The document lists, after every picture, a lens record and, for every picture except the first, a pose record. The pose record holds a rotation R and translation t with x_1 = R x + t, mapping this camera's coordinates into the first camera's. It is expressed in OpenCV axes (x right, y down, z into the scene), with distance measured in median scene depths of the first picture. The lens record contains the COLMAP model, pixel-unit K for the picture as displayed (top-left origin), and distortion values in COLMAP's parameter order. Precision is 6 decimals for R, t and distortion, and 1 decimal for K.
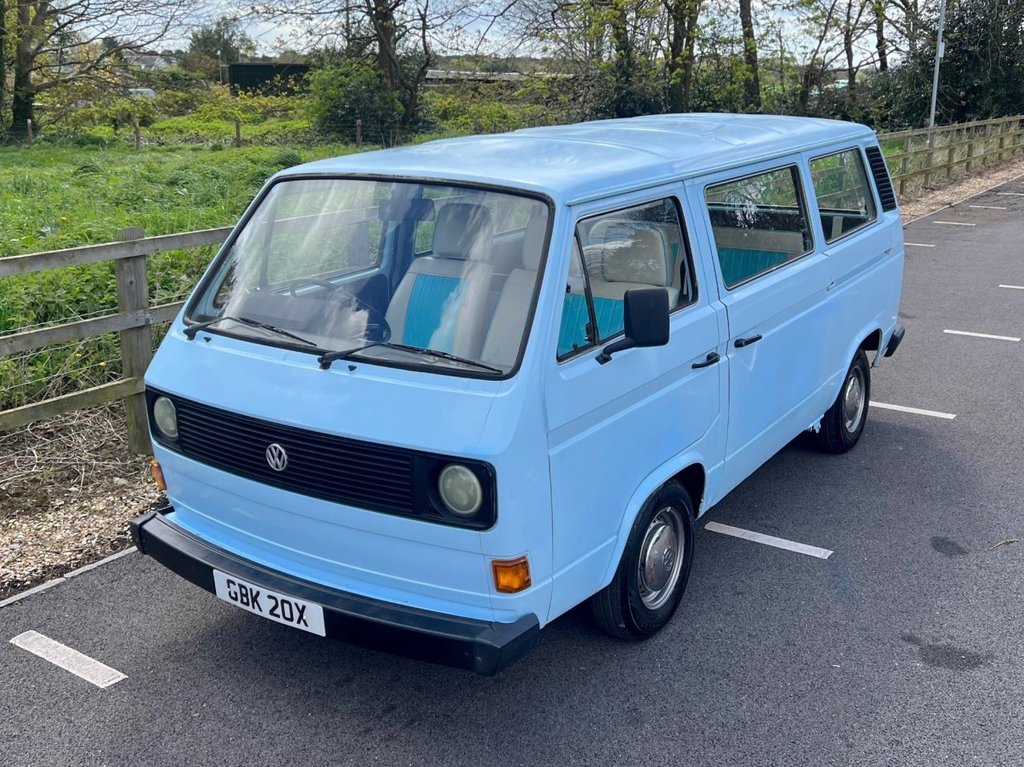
lens RADIAL K [[1099.1, 0, 527.9], [0, 1099.1, 381.2], [0, 0, 1]] dist [0.014440, 0.009549]
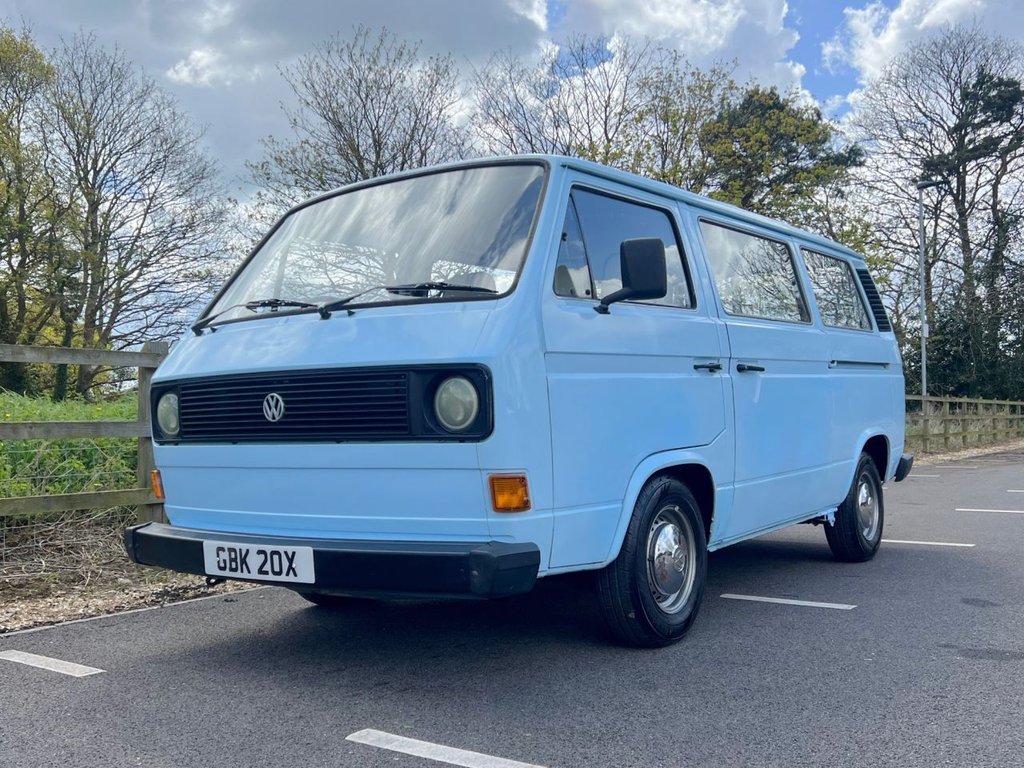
lens RADIAL K [[1054.7, 0, 509.2], [0, 1054.7, 431.9], [0, 0, 1]] dist [0.024008, -0.005112]
pose [[0.999307, -0.016011, -0.033604, 0.014988], [0.006514, 0.964056, -0.265619, 0.339583], [0.036649, 0.265216, 0.963492, 0.096259]]
